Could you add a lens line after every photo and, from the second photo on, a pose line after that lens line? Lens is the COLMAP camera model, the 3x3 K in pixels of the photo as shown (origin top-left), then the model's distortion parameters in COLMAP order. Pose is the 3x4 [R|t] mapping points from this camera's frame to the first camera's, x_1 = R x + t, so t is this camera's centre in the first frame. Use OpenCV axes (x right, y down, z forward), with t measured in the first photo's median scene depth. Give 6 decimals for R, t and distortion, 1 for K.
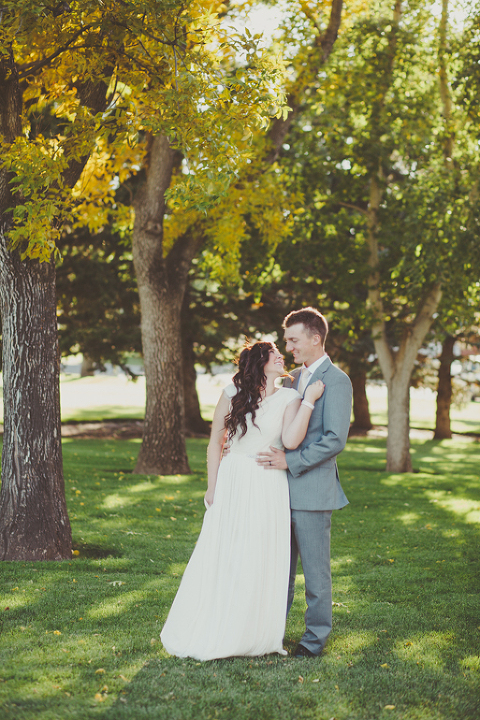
lens RADIAL K [[1719.2, 0, 211.1], [0, 1719.2, 344.2], [0, 0, 1]] dist [-0.106900, 0.000000]
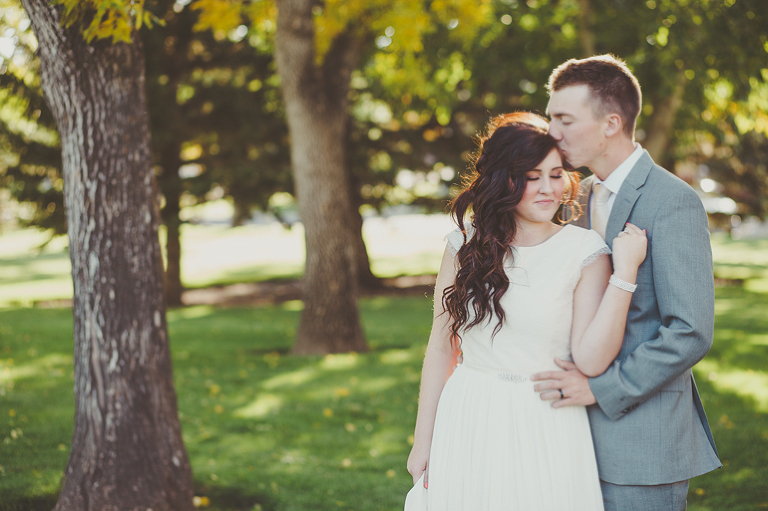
lens RADIAL K [[1833.8, 0, 386.9], [0, 1833.8, 256.9], [0, 0, 1]] dist [-0.106900, 0.000000]
pose [[0.998750, -0.049757, 0.004780, -0.005494], [0.049542, 0.998059, 0.037731, 0.004819], [-0.006648, -0.037447, 0.999276, 0.197993]]
